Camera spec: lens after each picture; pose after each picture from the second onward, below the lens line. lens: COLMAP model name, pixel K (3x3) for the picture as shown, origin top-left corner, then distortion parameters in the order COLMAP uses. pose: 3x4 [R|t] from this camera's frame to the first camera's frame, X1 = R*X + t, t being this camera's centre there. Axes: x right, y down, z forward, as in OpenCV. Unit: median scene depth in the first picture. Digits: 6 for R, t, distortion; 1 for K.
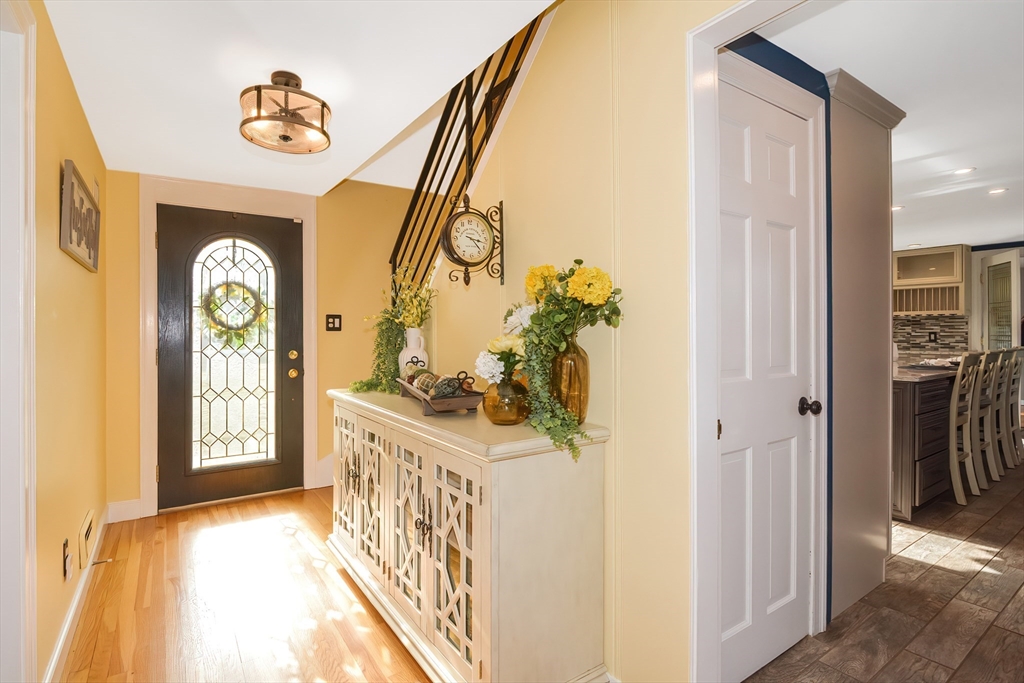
lens RADIAL K [[510.3, 0, 515.5], [0, 510.3, 333.7], [0, 0, 1]] dist [-0.012130, -0.001981]
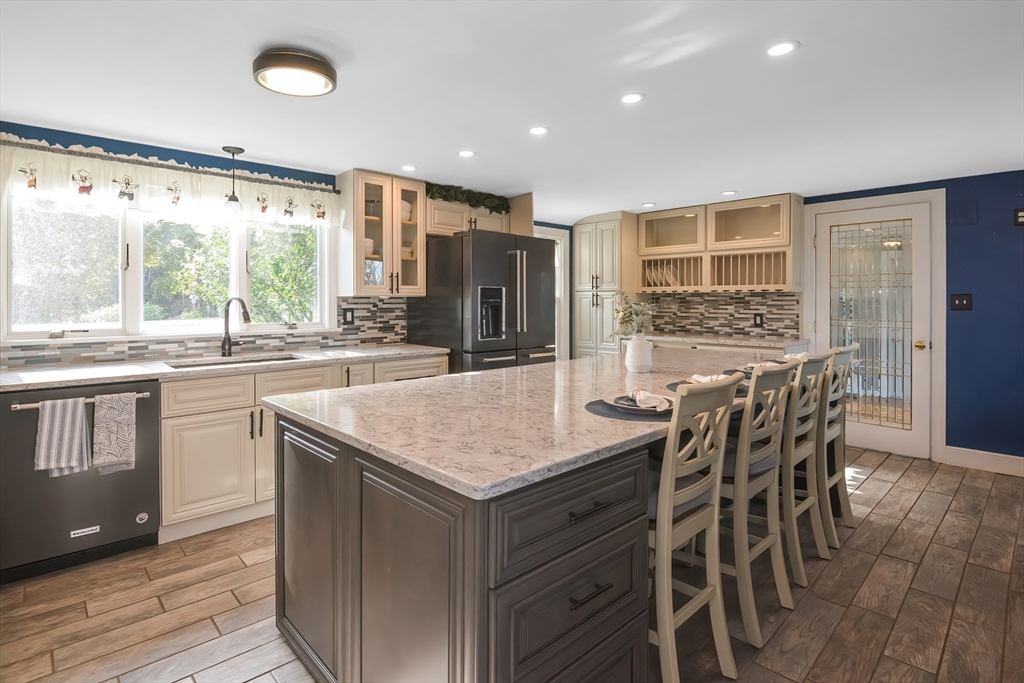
lens RADIAL K [[510.3, 0, 509.8], [0, 510.3, 310.6], [0, 0, 1]] dist [-0.012130, -0.001981]
pose [[0.989363, 0.003828, 0.145417, 0.361250], [-0.005566, 0.999918, 0.011545, -0.014459], [-0.145361, -0.012232, 0.989303, 0.318937]]
